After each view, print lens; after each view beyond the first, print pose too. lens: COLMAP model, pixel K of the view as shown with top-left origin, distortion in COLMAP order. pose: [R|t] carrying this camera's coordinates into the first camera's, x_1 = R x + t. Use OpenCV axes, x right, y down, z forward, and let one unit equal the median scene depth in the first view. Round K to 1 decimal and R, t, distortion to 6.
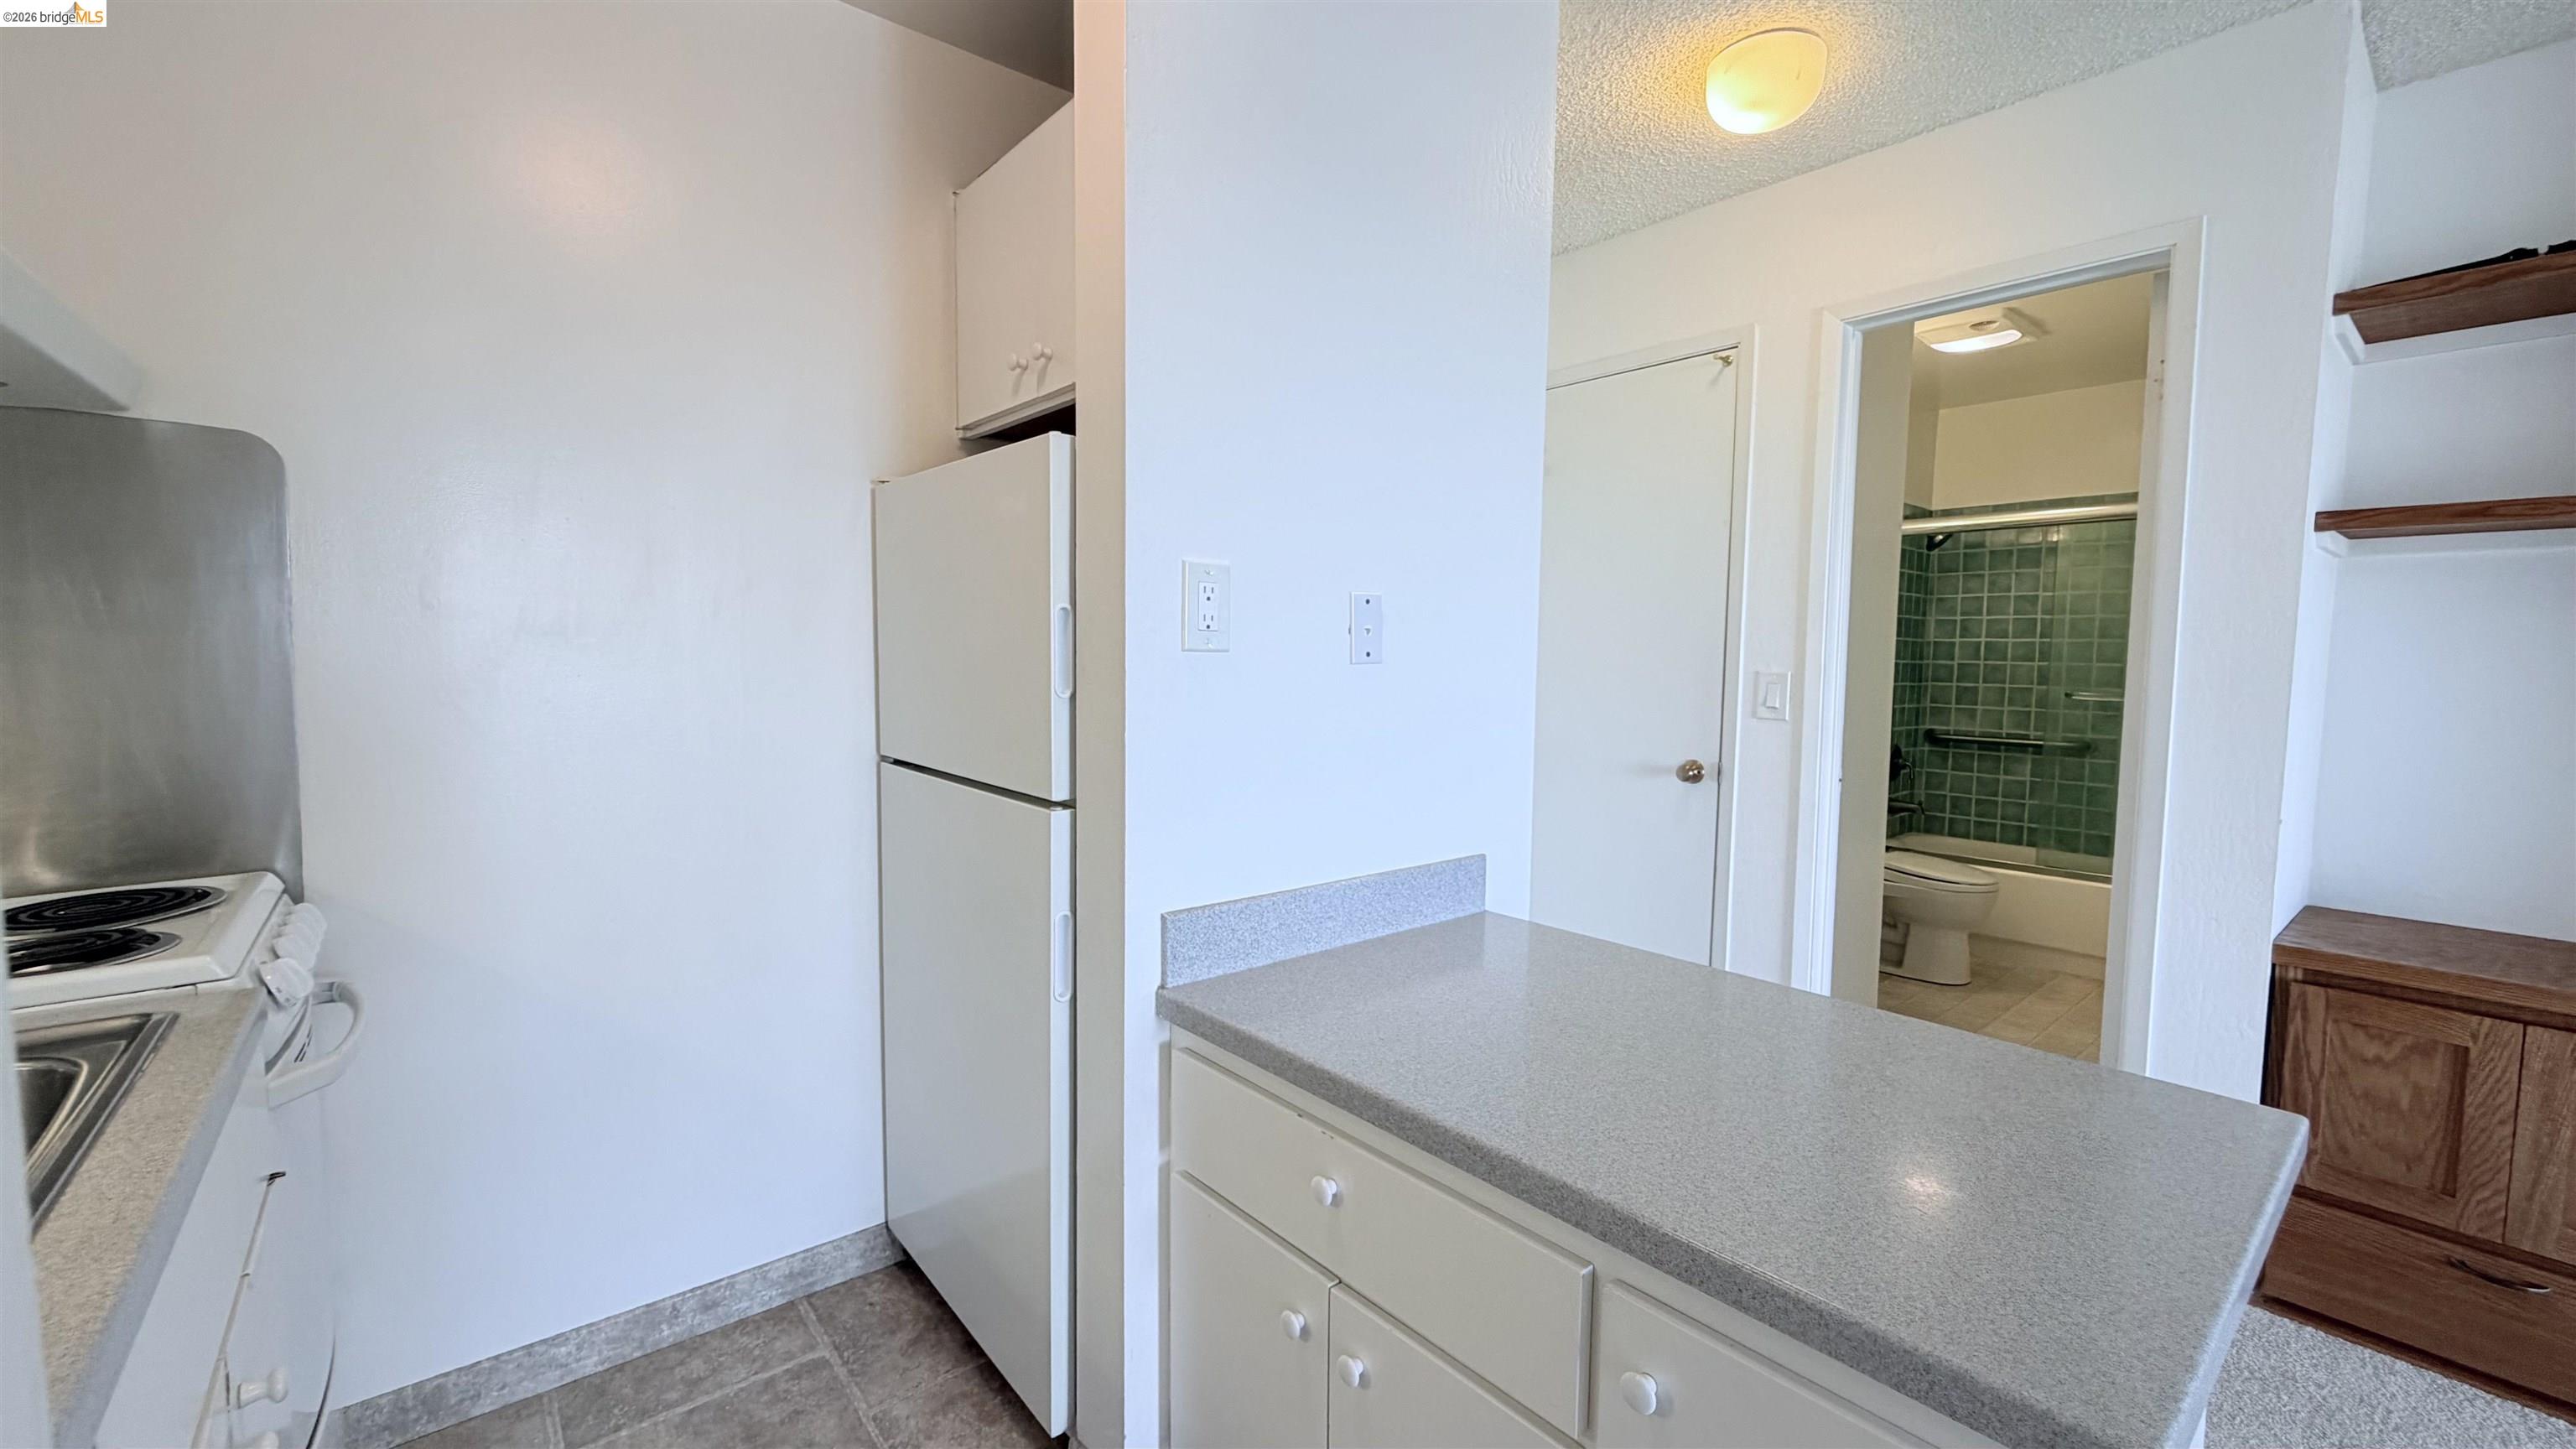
lens RADIAL K [[1024.7, 0, 1281.3], [0, 1024.7, 724.8], [0, 0, 1]] dist [-0.001339, 0.000120]
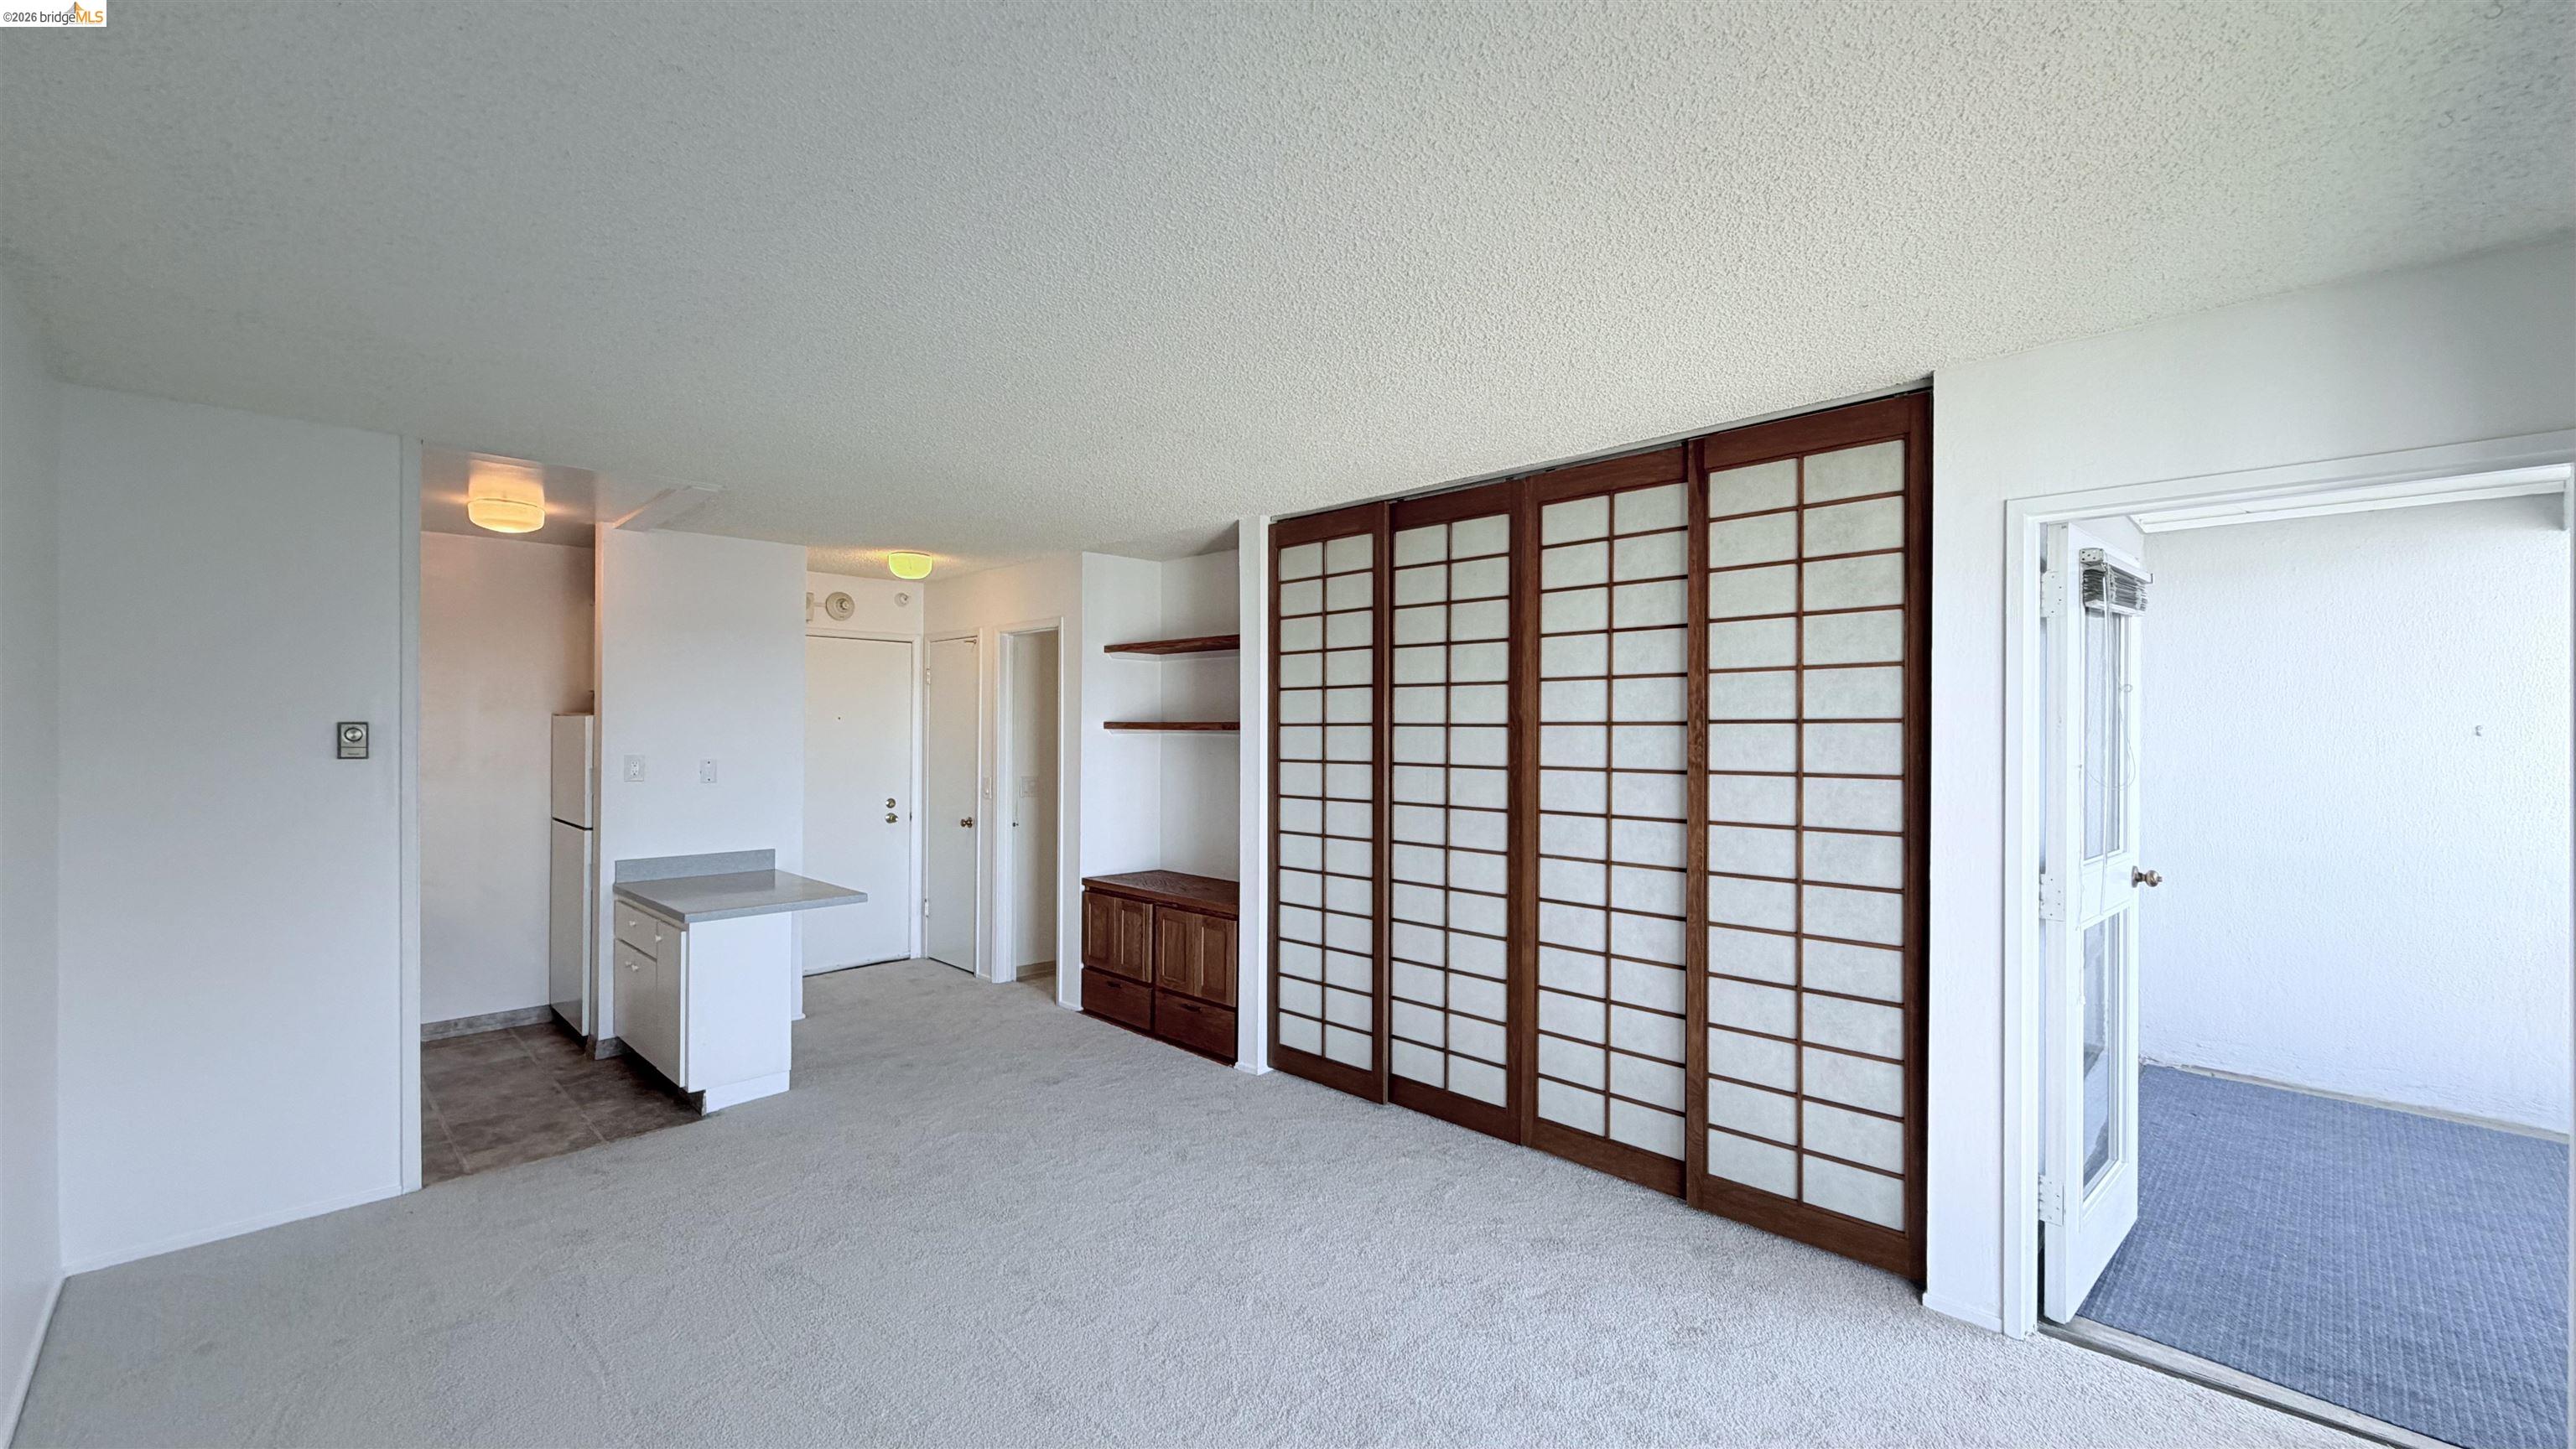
lens RADIAL K [[1024.7, 0, 1290.0], [0, 1024.7, 731.4], [0, 0, 1]] dist [-0.001339, 0.000120]
pose [[0.994888, -0.005345, 0.100841, 1.293585], [0.012266, 0.997600, -0.068140, 0.014078], [-0.100234, 0.069028, 0.992566, -1.902193]]
